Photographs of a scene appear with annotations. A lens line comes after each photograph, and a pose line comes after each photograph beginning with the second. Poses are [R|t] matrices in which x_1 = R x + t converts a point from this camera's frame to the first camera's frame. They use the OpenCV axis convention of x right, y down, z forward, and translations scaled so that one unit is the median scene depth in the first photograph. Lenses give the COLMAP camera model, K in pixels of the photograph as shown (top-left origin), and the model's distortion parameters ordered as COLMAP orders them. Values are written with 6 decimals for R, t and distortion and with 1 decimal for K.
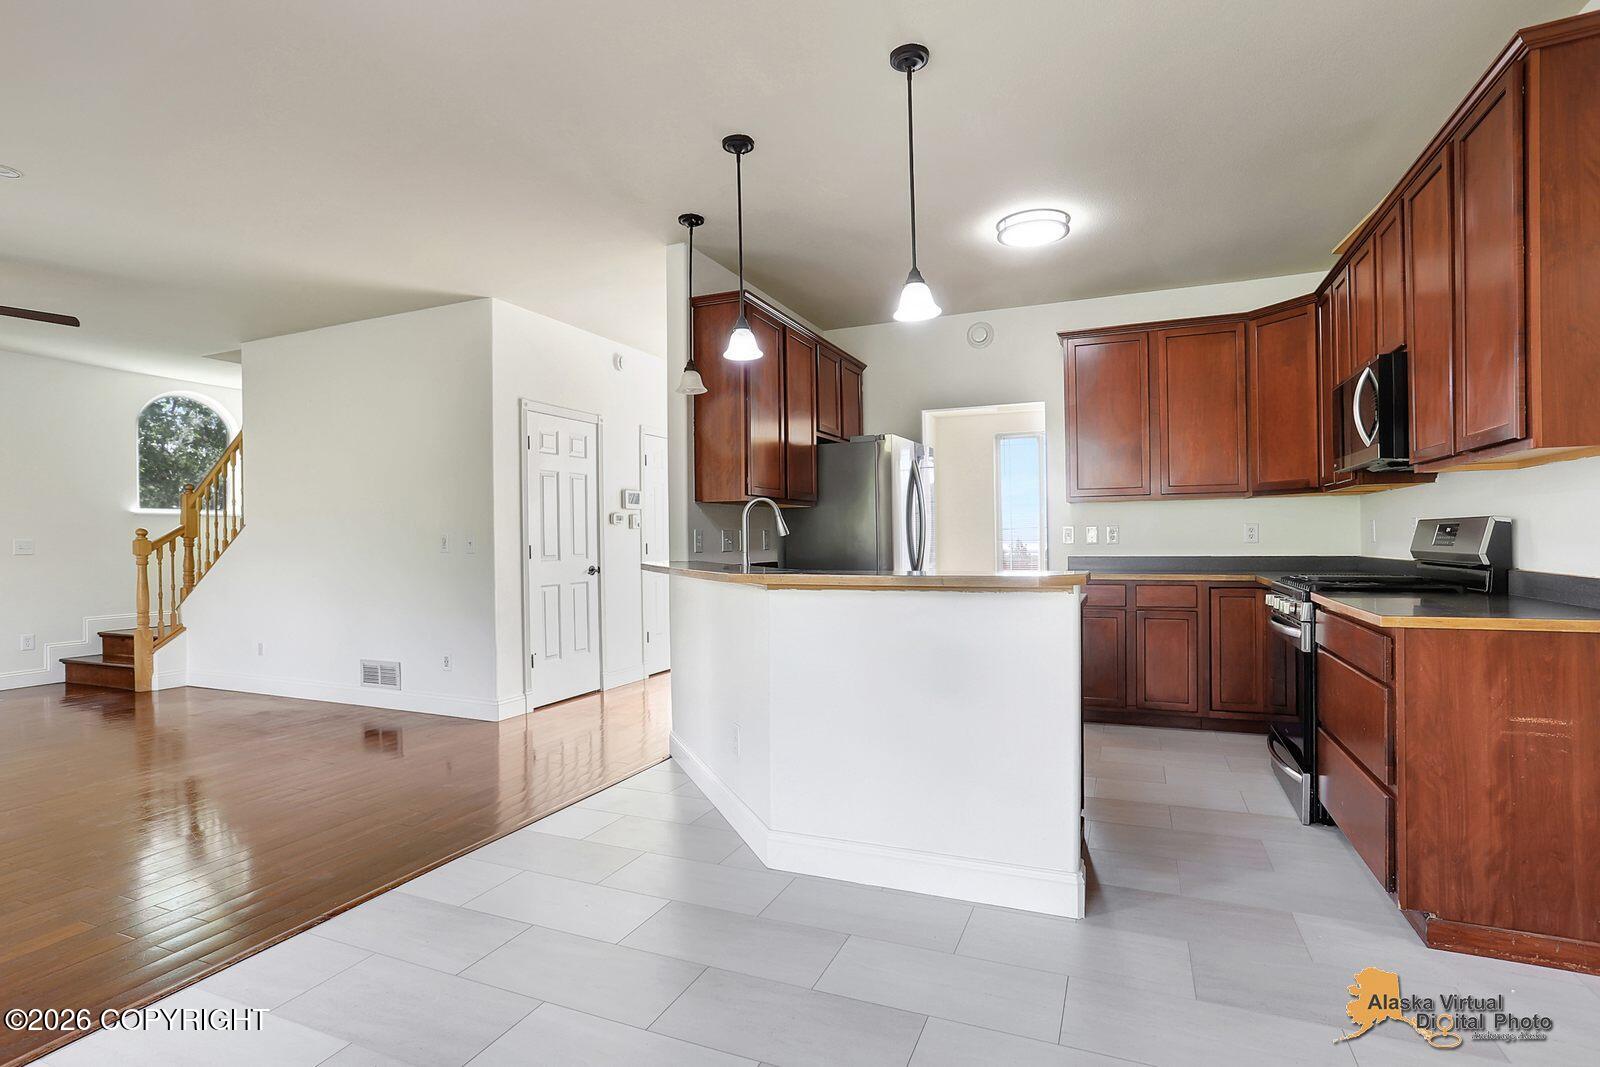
lens RADIAL K [[774.4, 0, 803.3], [0, 774.4, 548.2], [0, 0, 1]] dist [-0.051406, 0.030167]
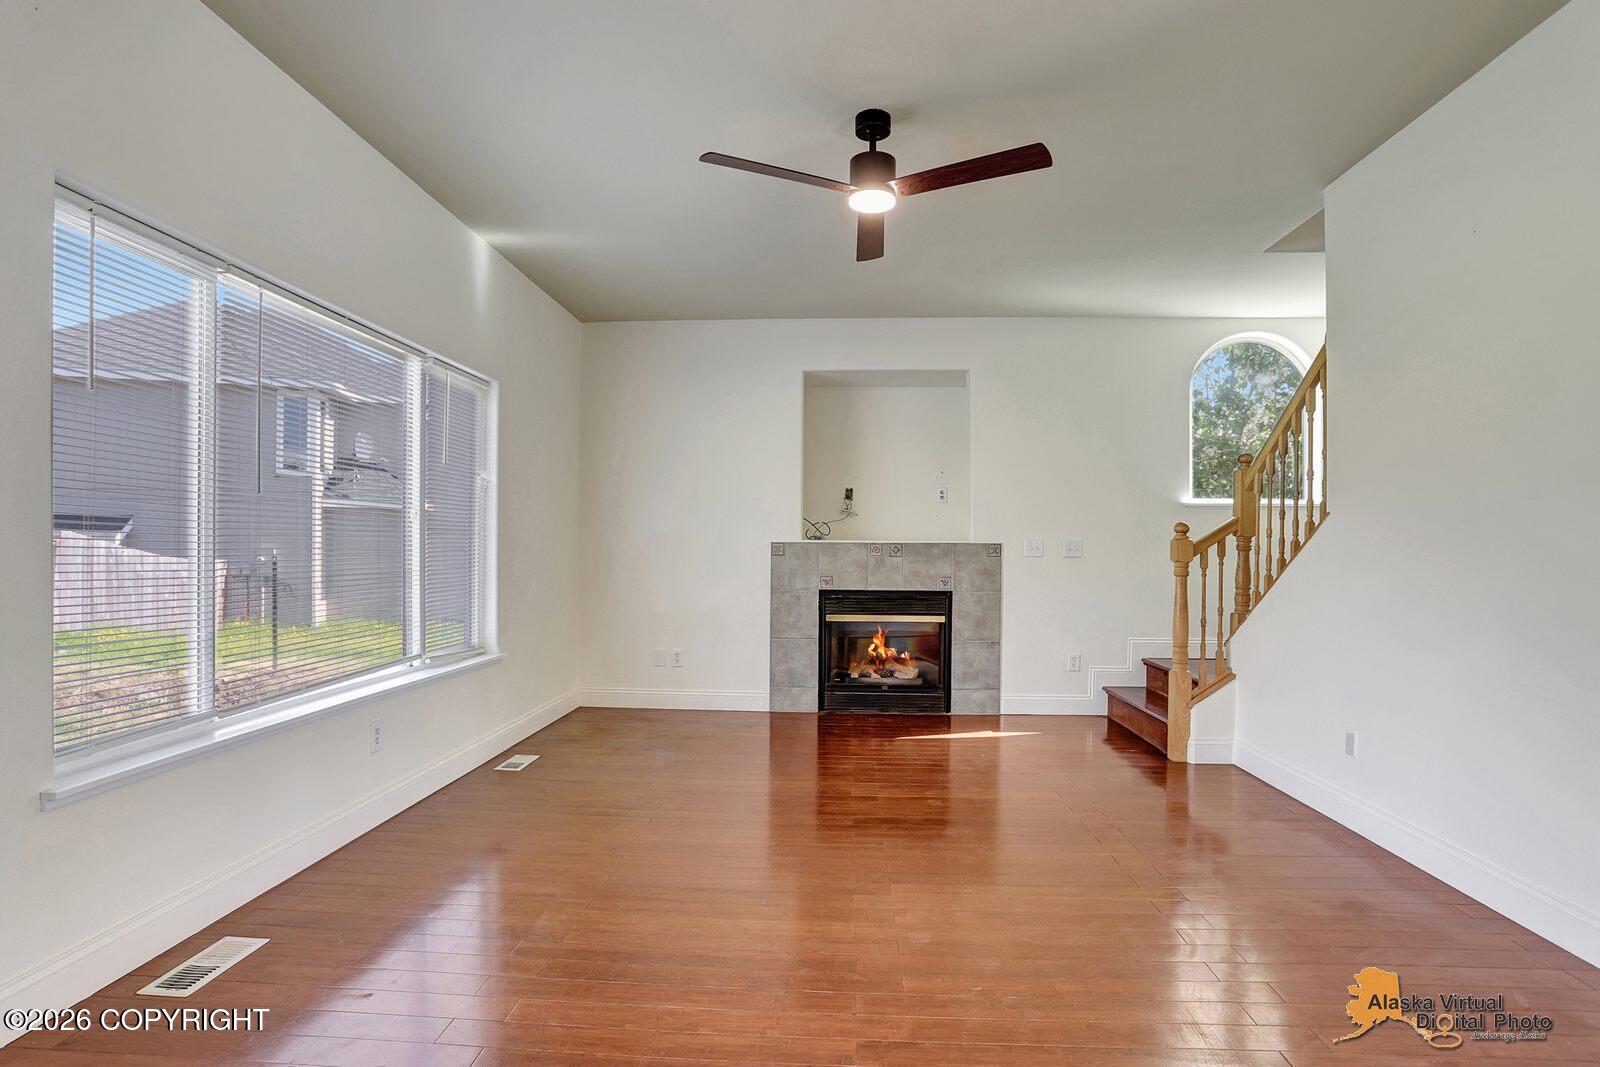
lens RADIAL K [[774.4, 0, 803.3], [0, 774.4, 548.2], [0, 0, 1]] dist [-0.051406, 0.030167]
pose [[0.332621, 0.012326, -0.942980, -0.321300], [-0.019012, 0.999799, 0.006362, -0.001008], [0.942869, 0.015812, 0.332789, 0.430764]]
